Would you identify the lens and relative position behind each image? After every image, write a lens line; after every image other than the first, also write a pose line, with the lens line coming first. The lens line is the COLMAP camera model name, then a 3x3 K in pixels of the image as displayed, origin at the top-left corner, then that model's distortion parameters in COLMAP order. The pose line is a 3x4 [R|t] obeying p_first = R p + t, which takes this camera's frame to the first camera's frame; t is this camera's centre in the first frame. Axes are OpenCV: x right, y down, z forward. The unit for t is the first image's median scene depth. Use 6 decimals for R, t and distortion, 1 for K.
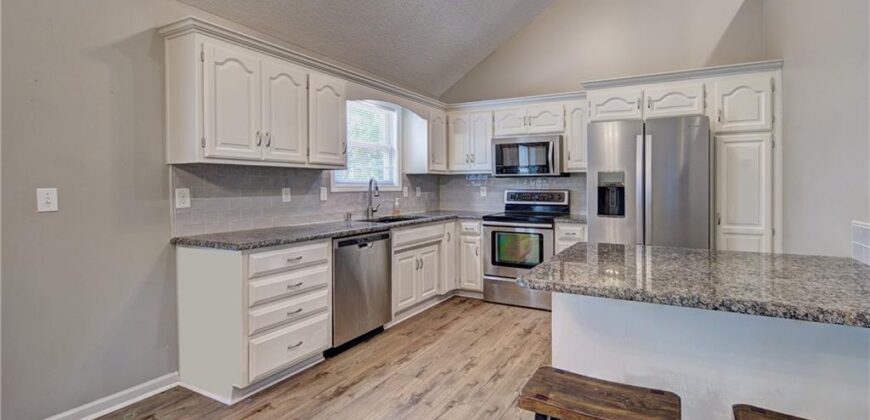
lens RADIAL K [[378.6, 0, 486.0], [0, 378.6, 186.5], [0, 0, 1]] dist [0.000119, -0.000048]
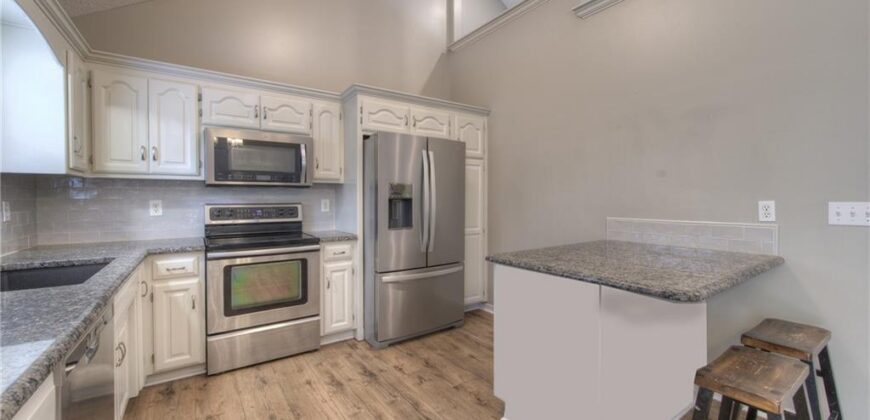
lens RADIAL K [[348.8, 0, 436.4], [0, 348.8, 201.8], [0, 0, 1]] dist [-0.001692, -0.000188]
pose [[0.502427, -0.007558, 0.864586, -0.327317], [0.003289, 0.999971, 0.006830, 0.001207], [-0.864613, -0.000588, 0.502438, 0.367734]]
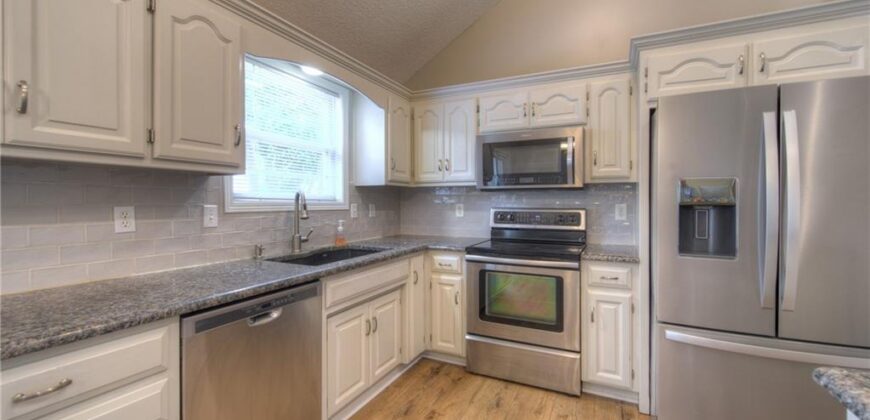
lens RADIAL K [[348.8, 0, 436.4], [0, 348.8, 201.8], [0, 0, 1]] dist [-0.001692, -0.000188]
pose [[0.999984, 0.002355, -0.005232, -0.058774], [-0.002368, 0.999994, -0.002504, -0.001877], [0.005226, 0.002516, 0.999983, 0.376035]]
